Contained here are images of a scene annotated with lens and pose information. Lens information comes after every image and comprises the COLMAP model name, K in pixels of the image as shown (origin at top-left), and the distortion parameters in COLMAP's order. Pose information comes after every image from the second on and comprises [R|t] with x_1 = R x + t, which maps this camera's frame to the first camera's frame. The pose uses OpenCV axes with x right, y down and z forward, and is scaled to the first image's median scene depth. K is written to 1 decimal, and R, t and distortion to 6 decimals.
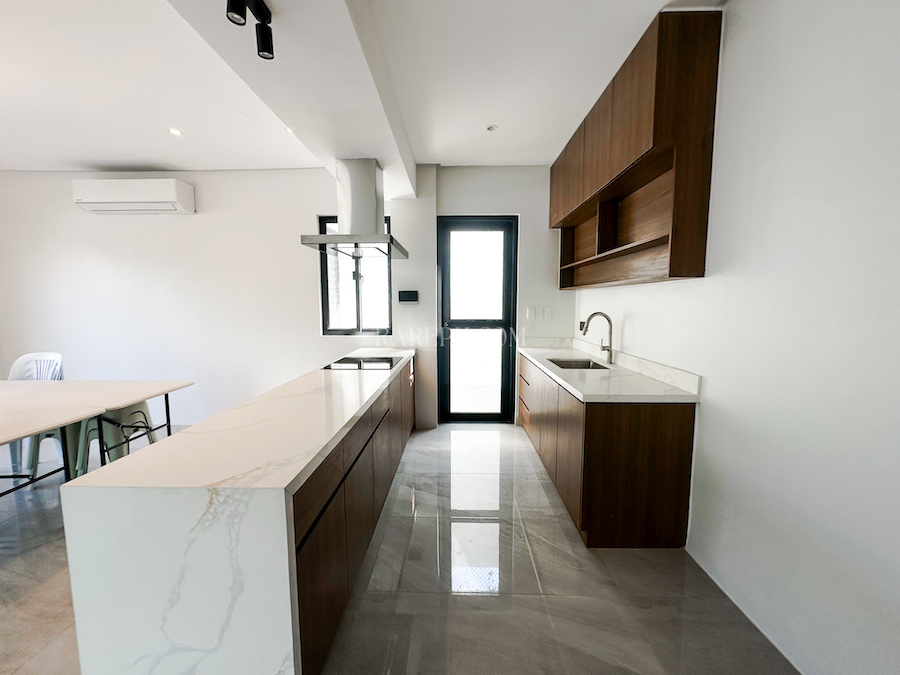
lens RADIAL K [[362.1, 0, 450.0], [0, 362.1, 337.5], [0, 0, 1]] dist [-0.001682, -0.000184]
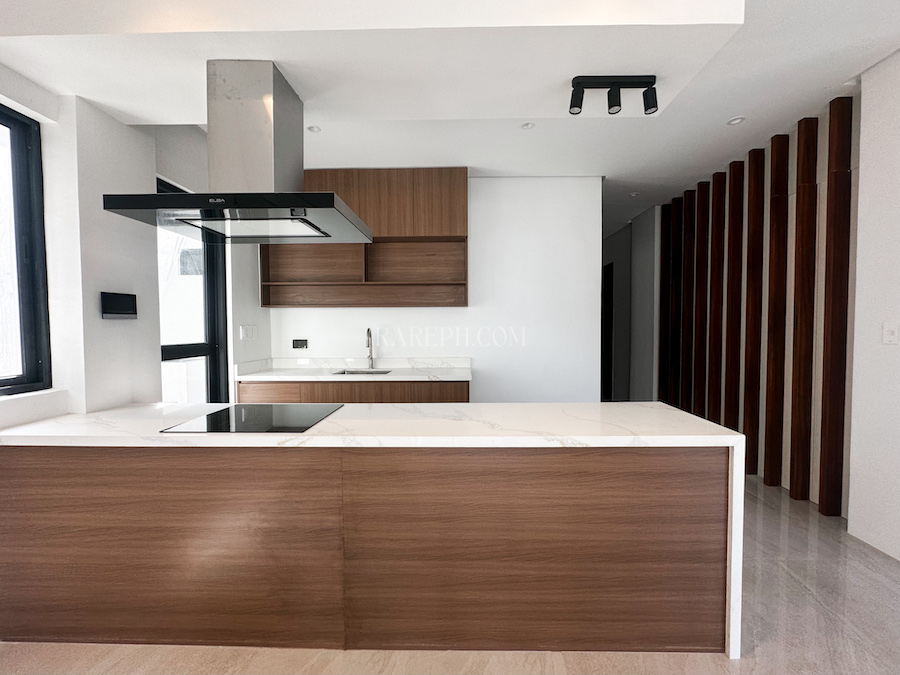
lens RADIAL K [[362.1, 0, 450.0], [0, 362.1, 337.5], [0, 0, 1]] dist [-0.001682, -0.000184]
pose [[0.004181, -0.032997, 0.999447, -0.620372], [0.101897, 0.994267, 0.032400, -0.037202], [-0.994786, 0.101705, 0.007520, 0.536598]]
